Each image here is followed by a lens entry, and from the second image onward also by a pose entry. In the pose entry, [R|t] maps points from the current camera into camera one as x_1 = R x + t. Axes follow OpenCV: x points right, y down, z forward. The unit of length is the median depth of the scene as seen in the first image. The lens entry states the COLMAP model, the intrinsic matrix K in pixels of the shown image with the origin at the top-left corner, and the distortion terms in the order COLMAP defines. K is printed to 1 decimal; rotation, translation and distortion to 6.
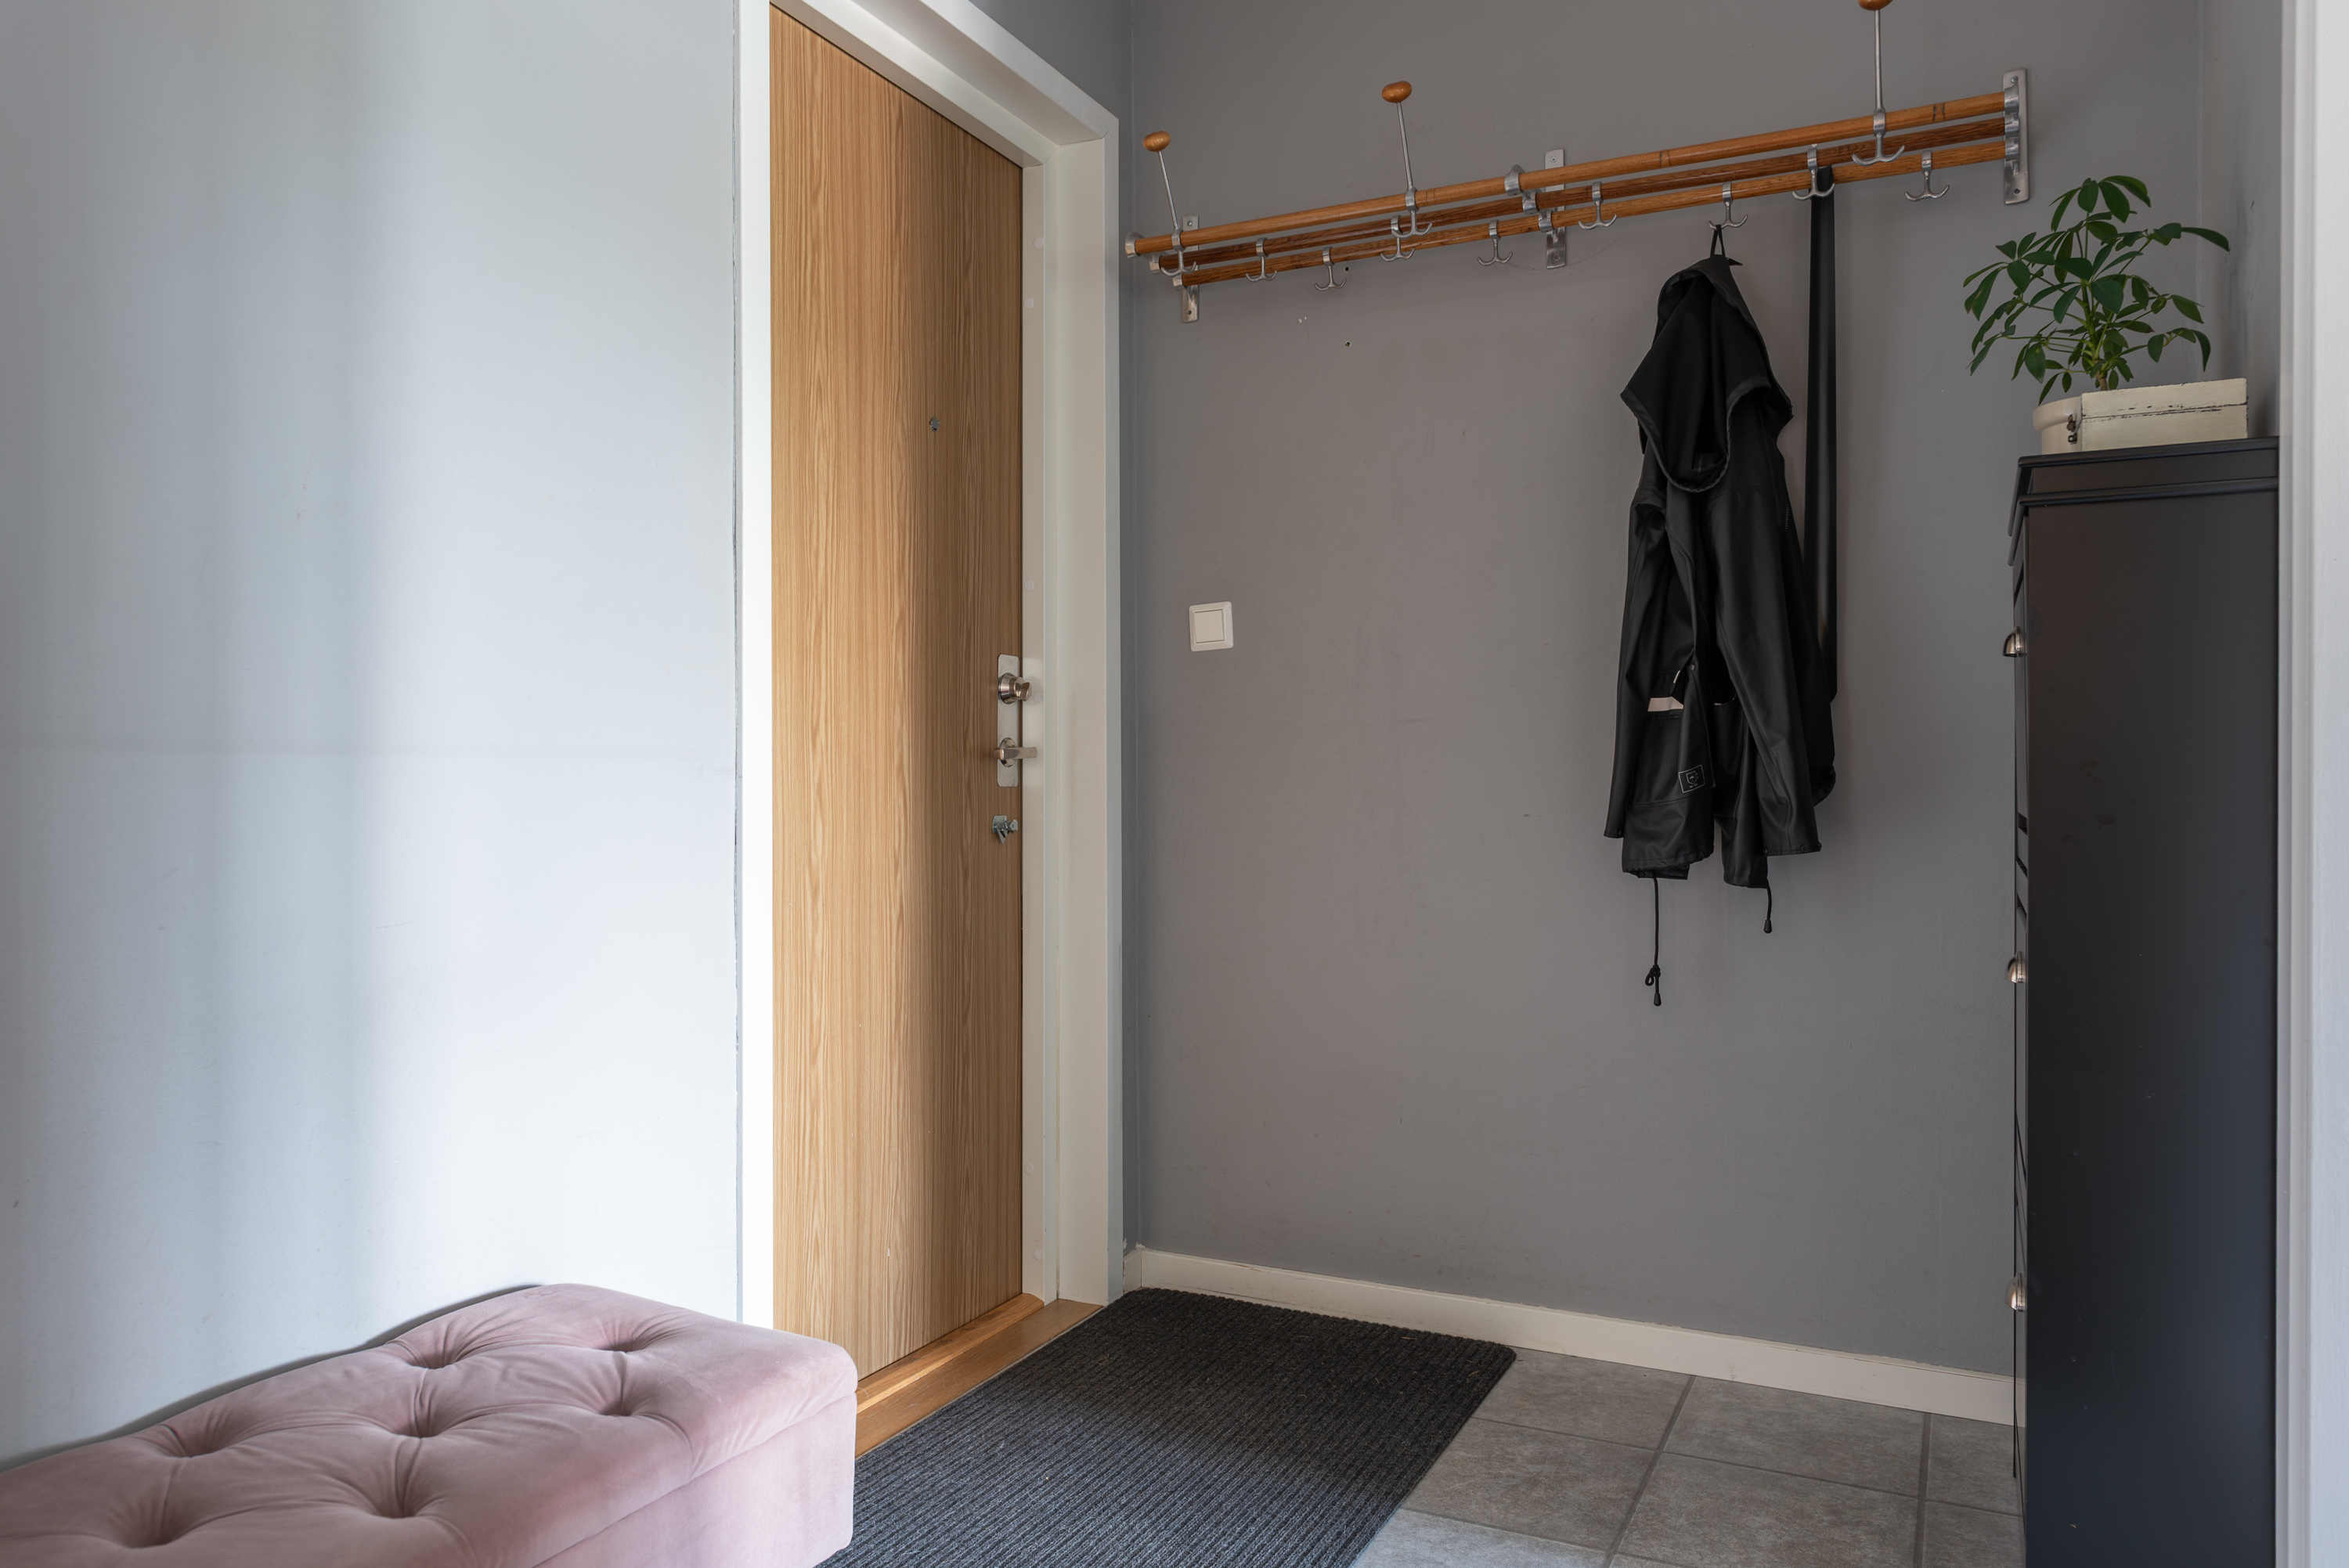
lens RADIAL K [[1589.7, 0, 1171.2], [0, 1589.7, 789.0], [0, 0, 1]] dist [0.001098, -0.001953]
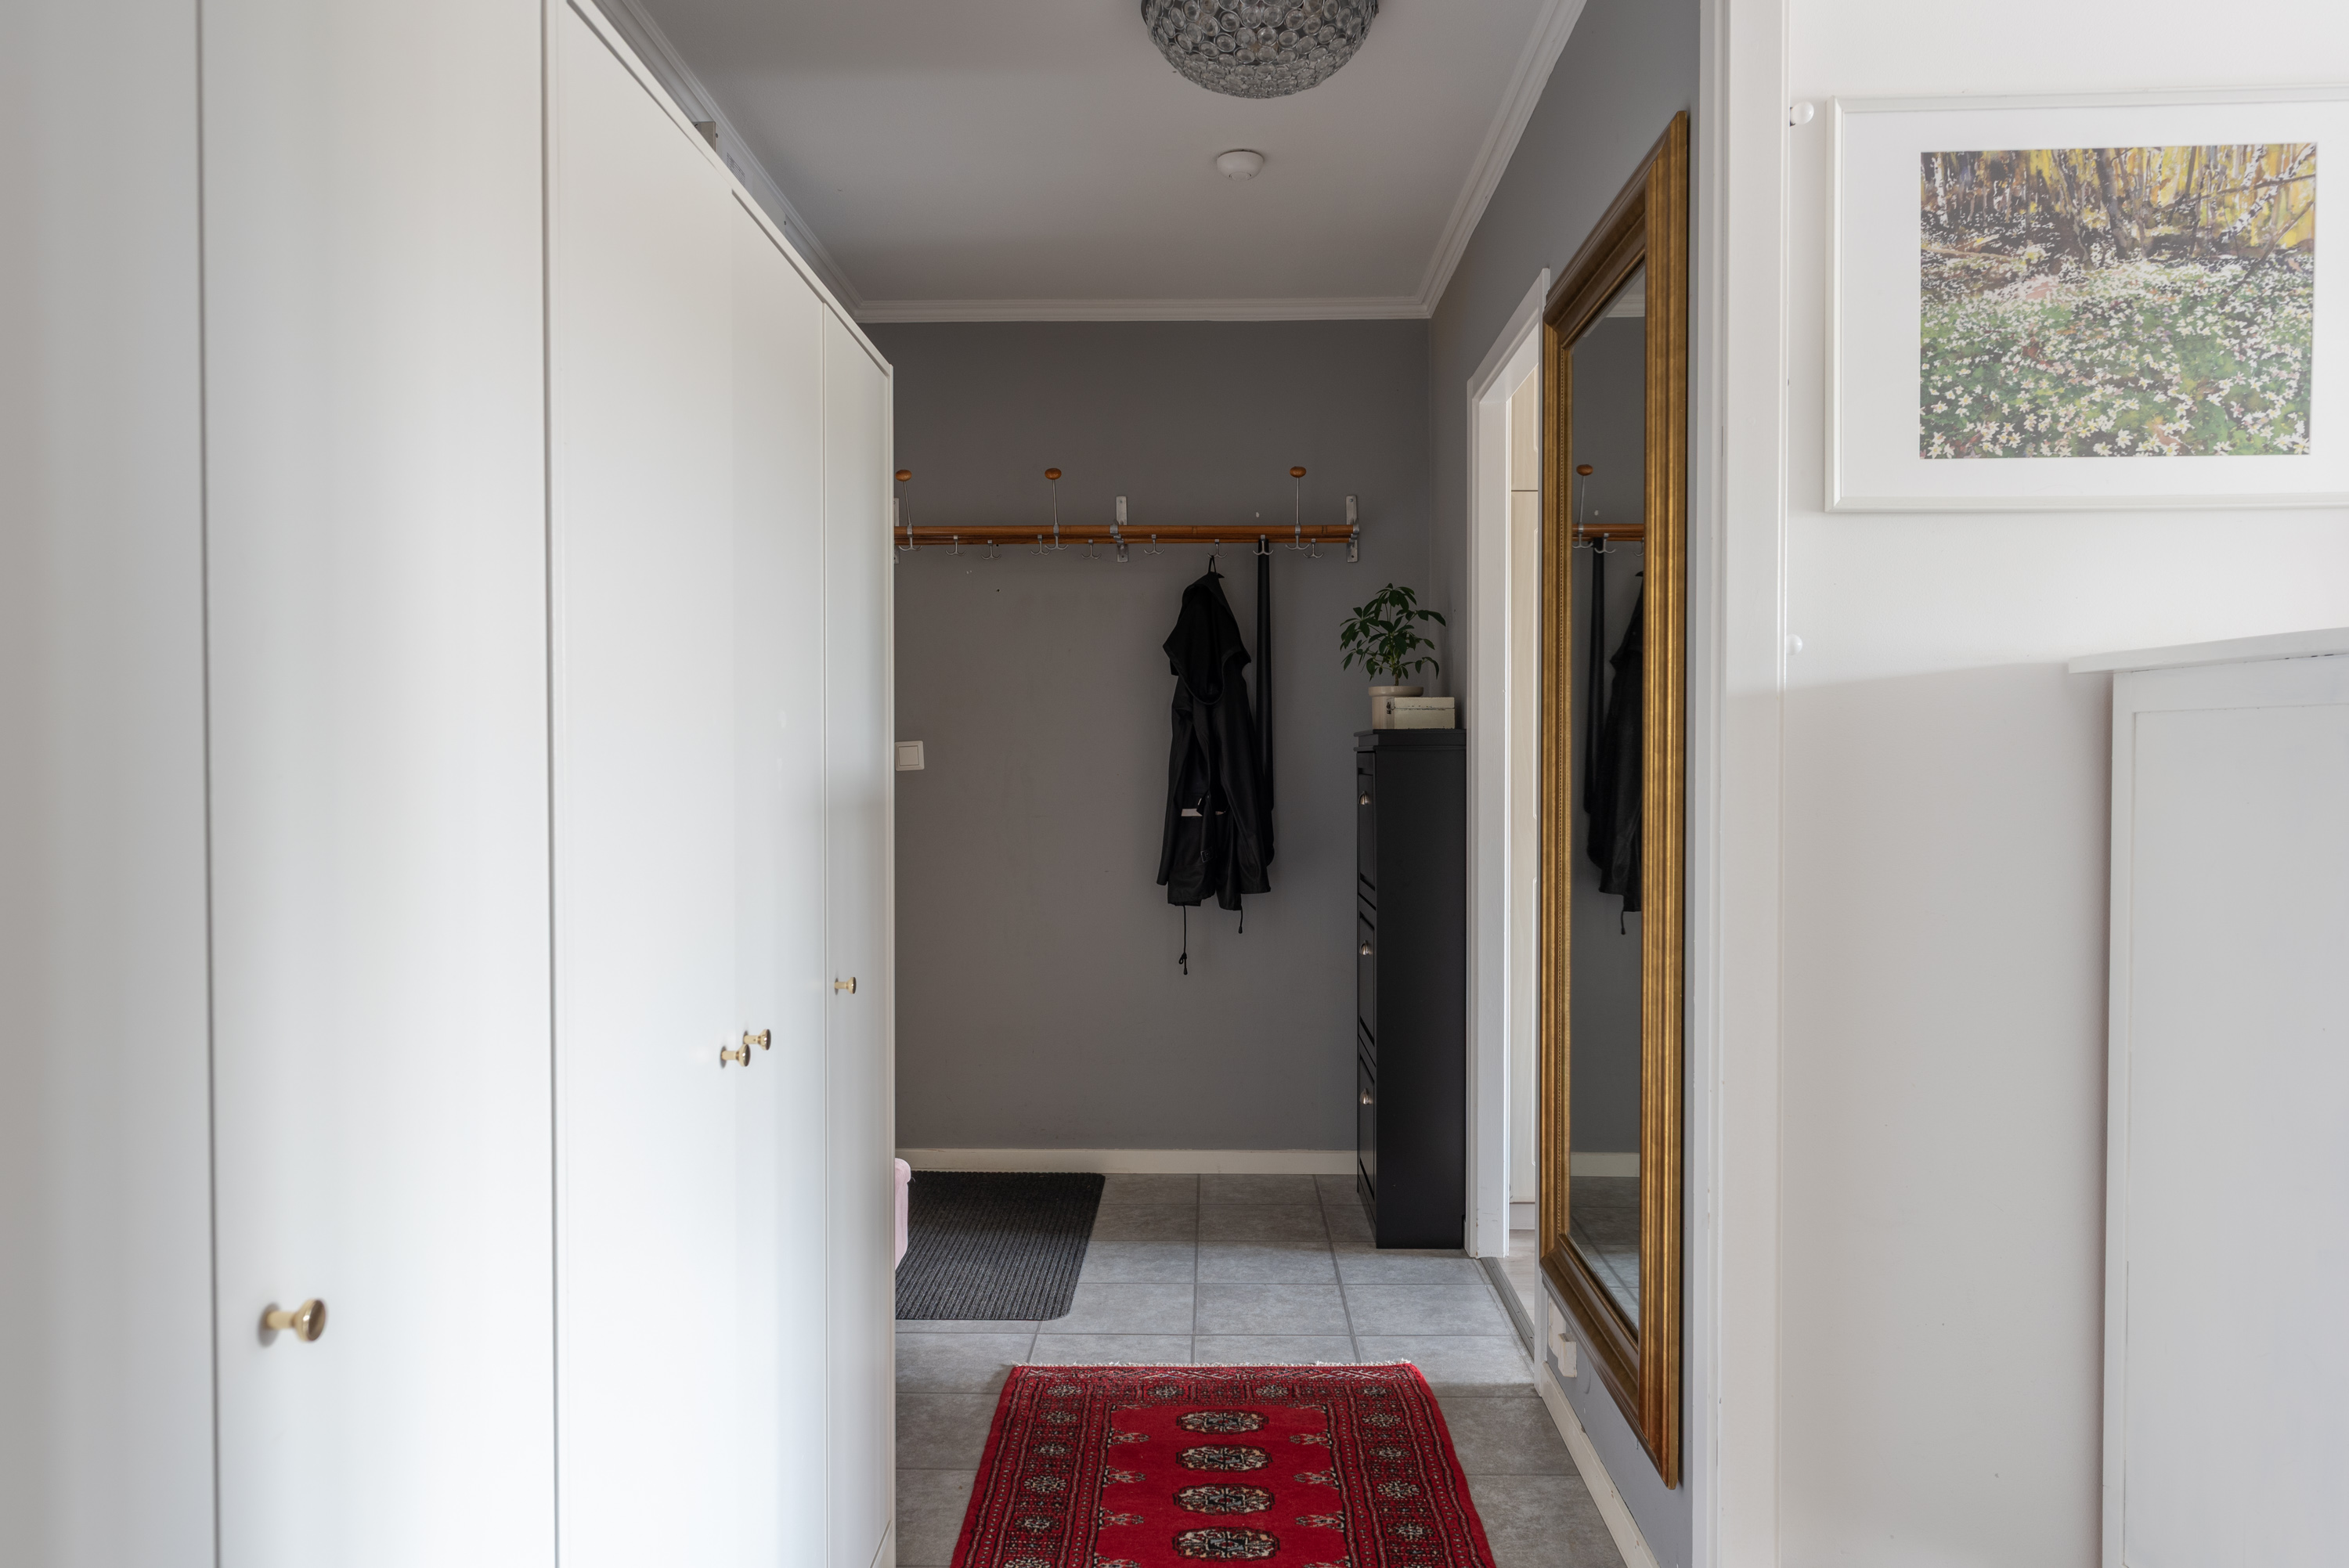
lens RADIAL K [[1589.7, 0, 1171.2], [0, 1589.7, 789.0], [0, 0, 1]] dist [0.001098, -0.001953]
pose [[0.908597, -0.014078, 0.417436, -0.505056], [0.006350, 0.999782, 0.019894, -0.123153], [-0.417625, -0.015425, 0.908489, -0.709776]]
